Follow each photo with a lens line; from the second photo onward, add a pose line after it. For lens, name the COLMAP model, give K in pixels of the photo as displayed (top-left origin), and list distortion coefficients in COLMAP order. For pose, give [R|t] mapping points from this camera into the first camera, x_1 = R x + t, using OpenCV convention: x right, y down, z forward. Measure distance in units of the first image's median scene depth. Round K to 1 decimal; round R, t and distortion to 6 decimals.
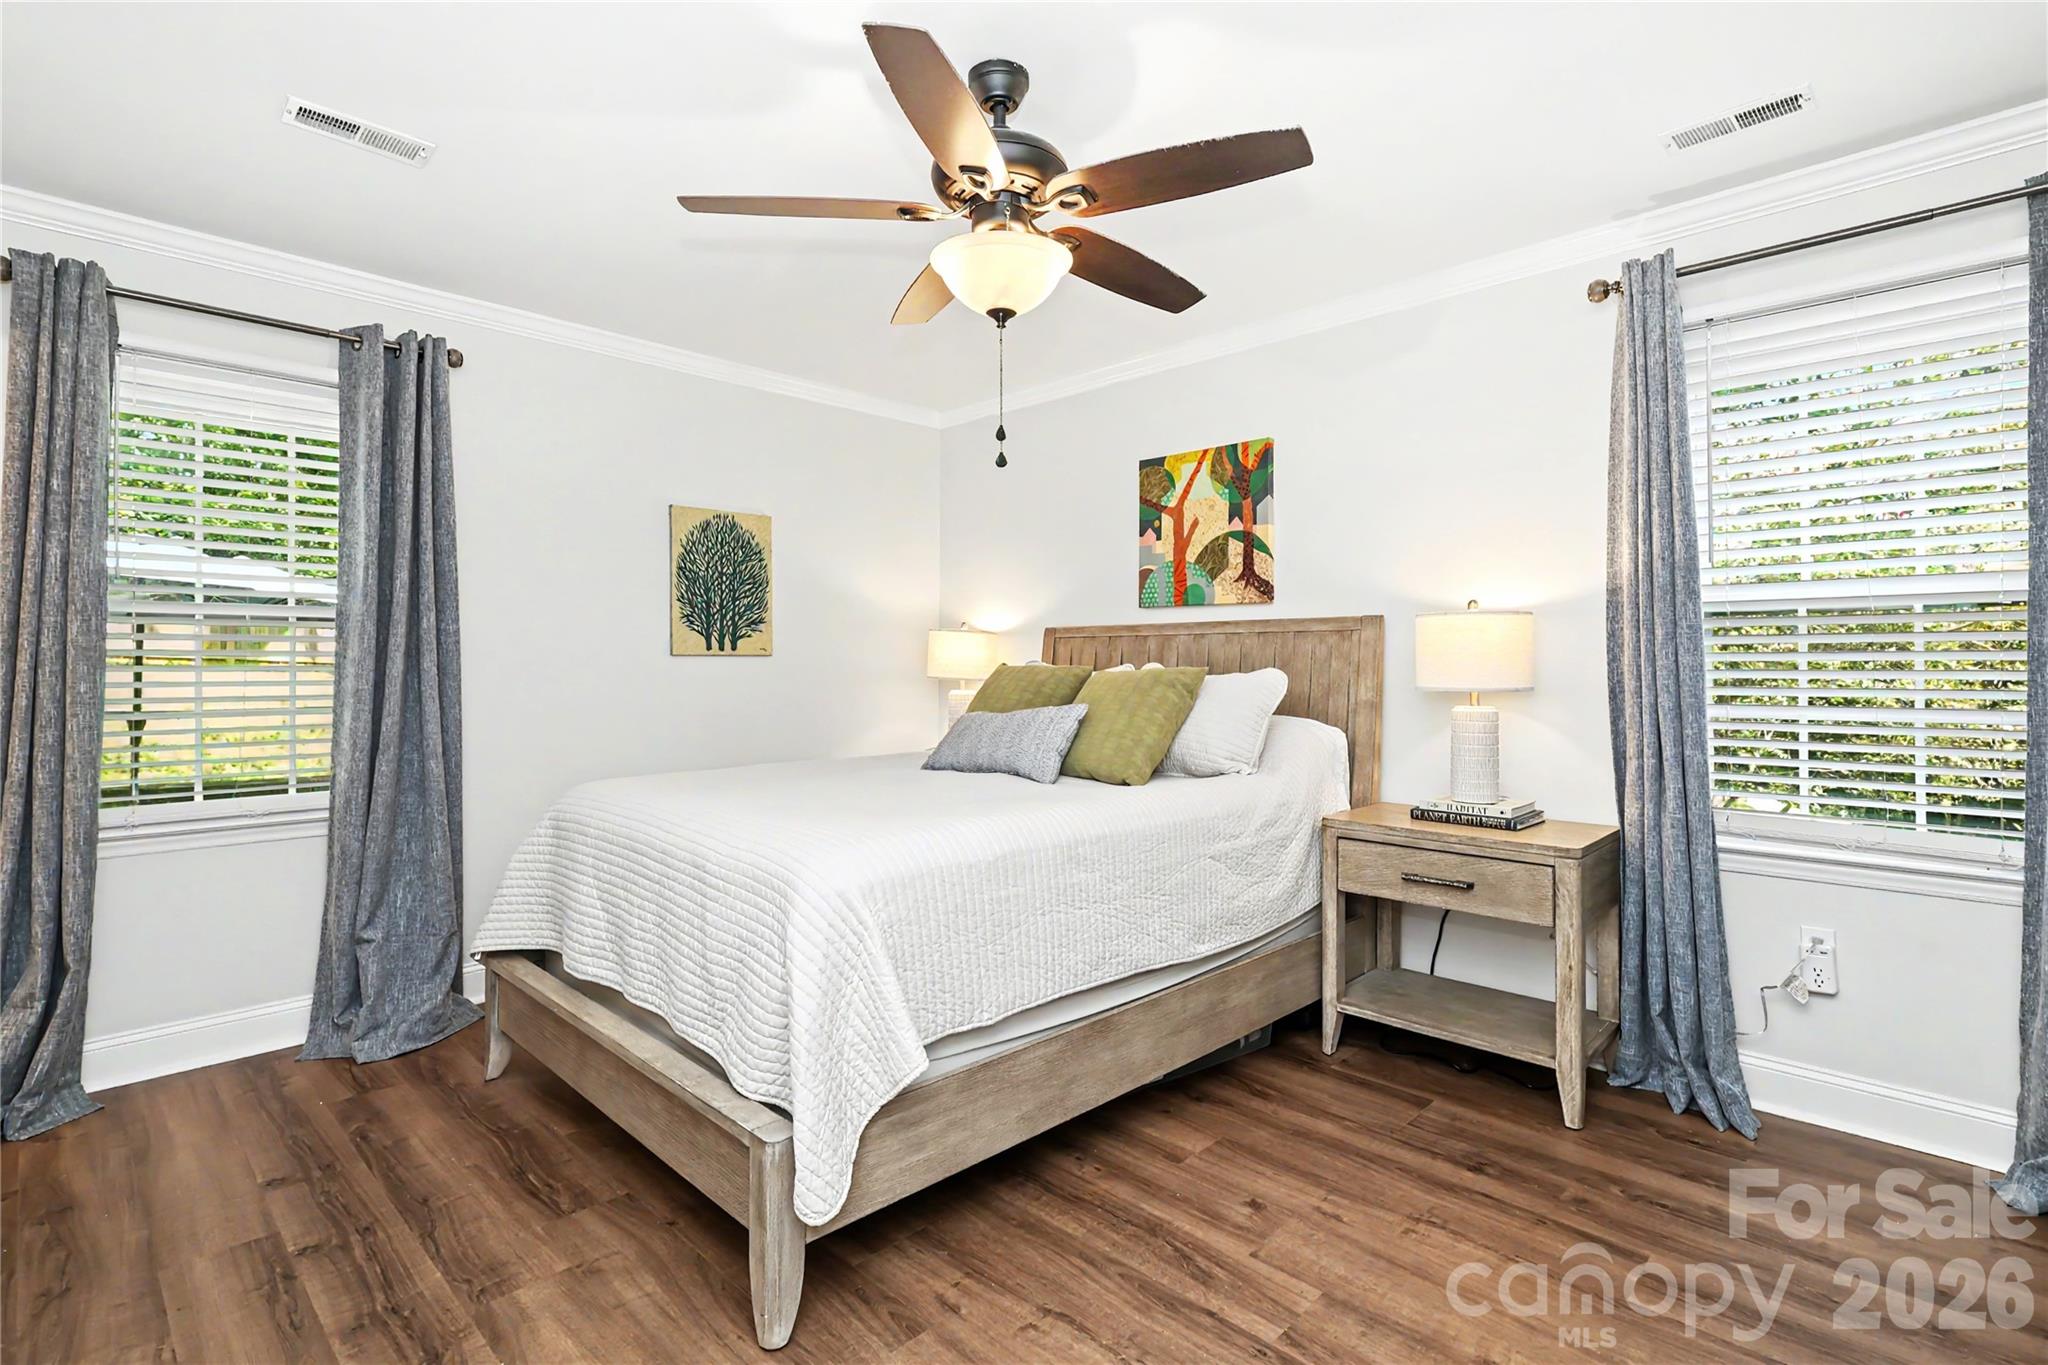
lens RADIAL K [[984.4, 0, 1023.5], [0, 984.4, 692.7], [0, 0, 1]] dist [-0.001692, -0.000107]
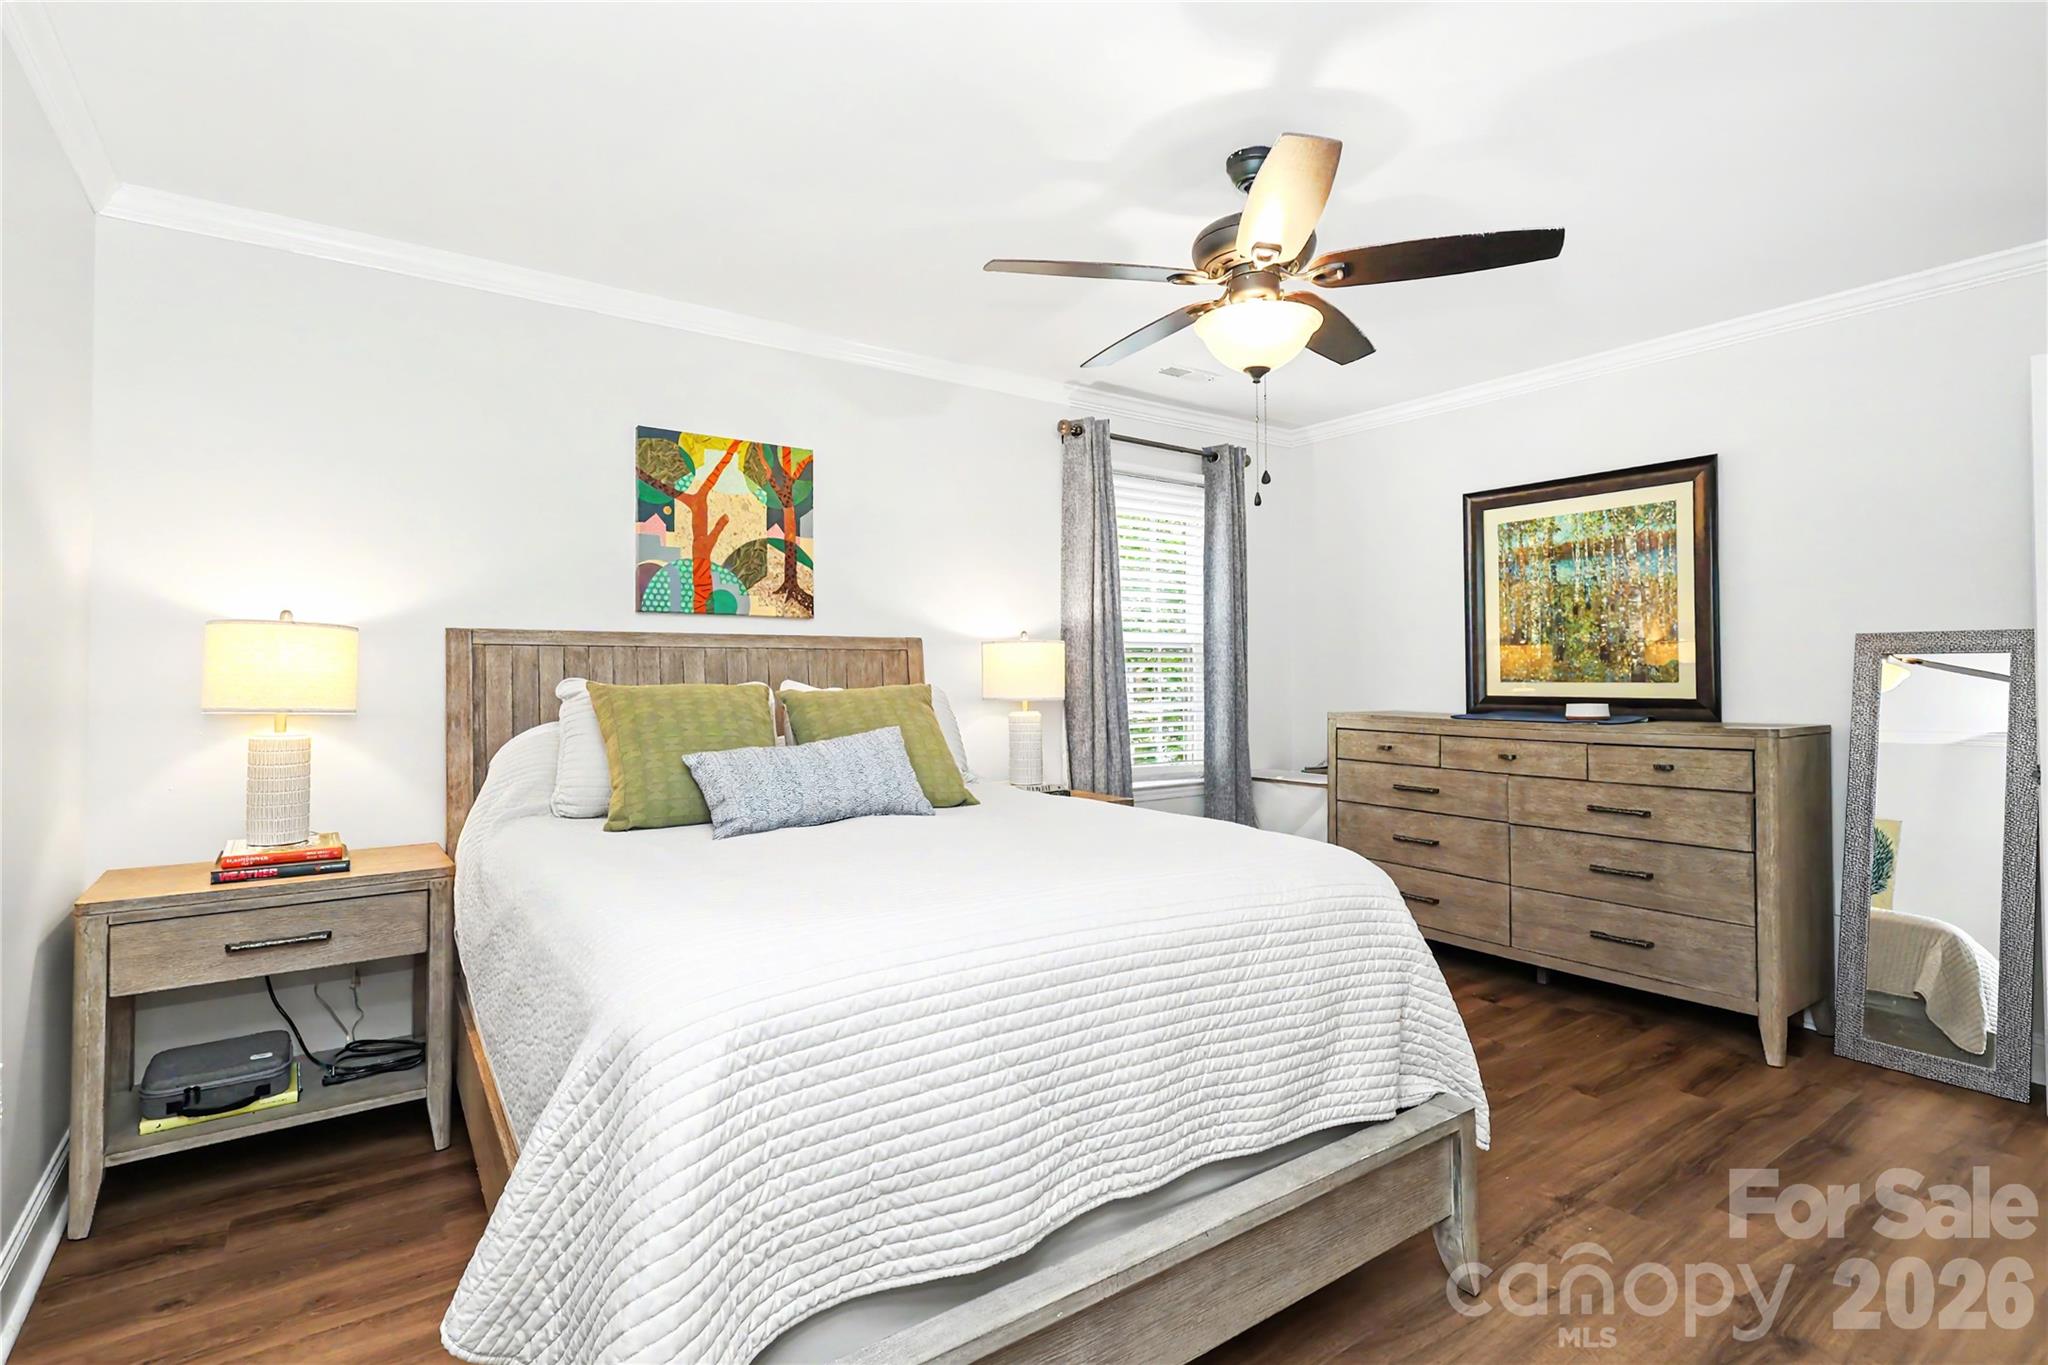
lens RADIAL K [[984.4, 0, 1023.5], [0, 984.4, 692.7], [0, 0, 1]] dist [-0.001692, -0.000107]
pose [[0.169823, -0.019309, 0.985285, -0.658714], [0.031608, 0.999400, 0.014137, -0.023900], [-0.984968, 0.028742, 0.170332, 0.606061]]
